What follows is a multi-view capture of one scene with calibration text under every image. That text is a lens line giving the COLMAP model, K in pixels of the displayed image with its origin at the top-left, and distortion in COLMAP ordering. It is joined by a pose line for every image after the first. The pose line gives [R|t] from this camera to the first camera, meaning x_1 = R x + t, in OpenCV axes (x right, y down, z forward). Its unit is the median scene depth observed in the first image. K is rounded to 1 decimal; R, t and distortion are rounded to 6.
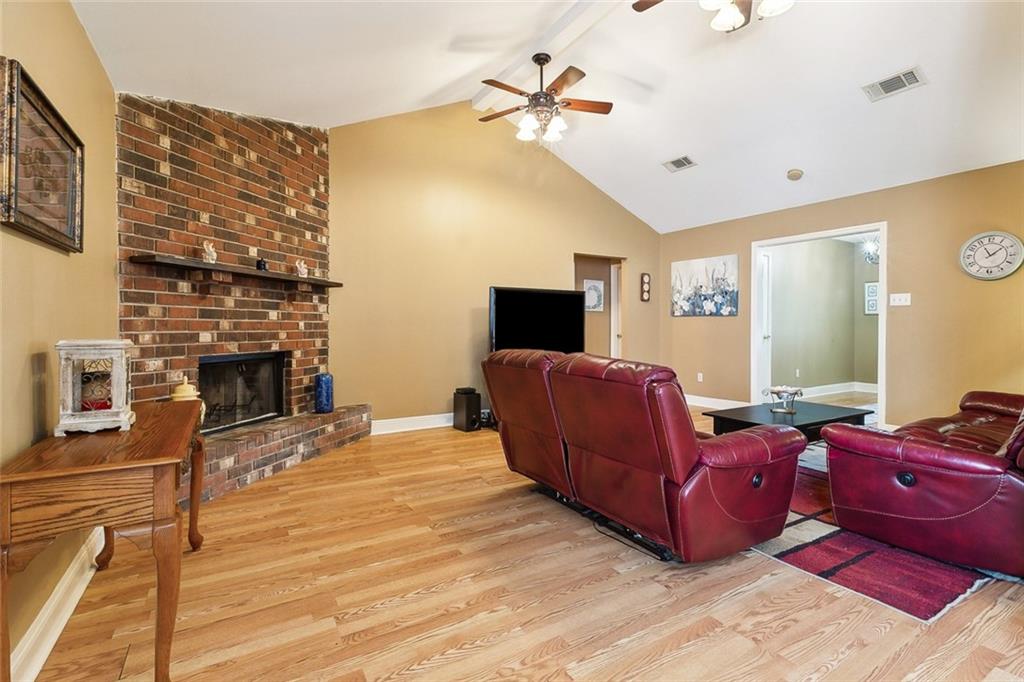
lens RADIAL K [[466.7, 0, 510.2], [0, 466.7, 332.9], [0, 0, 1]] dist [0.005900, 0.000287]
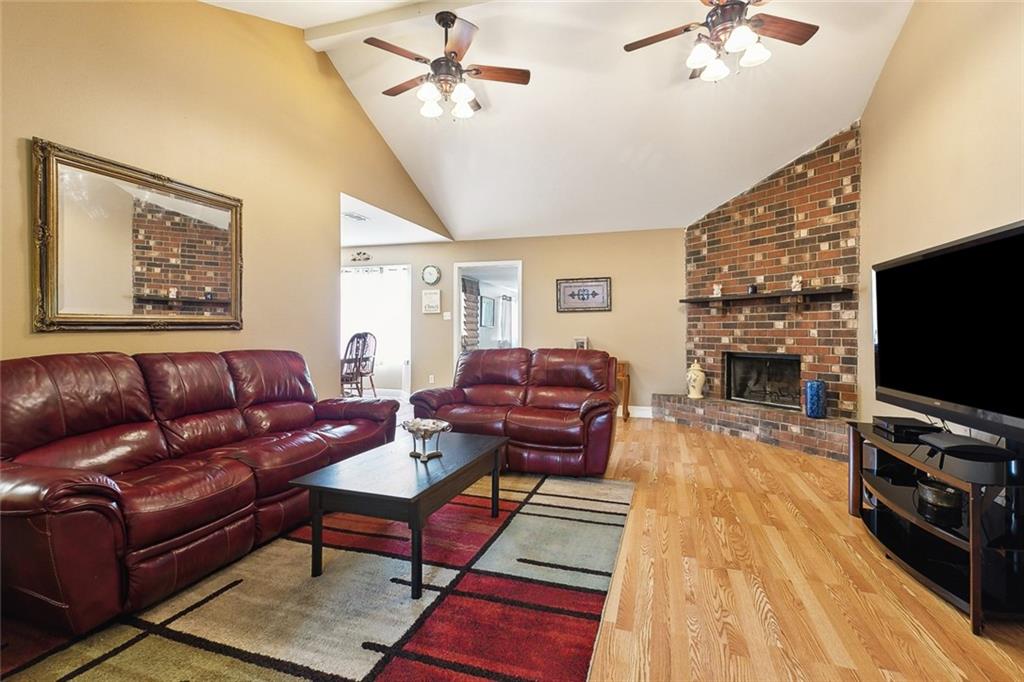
lens RADIAL K [[466.7, 0, 509.8], [0, 466.7, 333.6], [0, 0, 1]] dist [0.005900, 0.000287]
pose [[-0.741620, 0.006035, -0.670793, 0.869947], [-0.006170, 0.999856, 0.015818, -0.029449], [0.670791, 0.015870, -0.741476, 1.441136]]
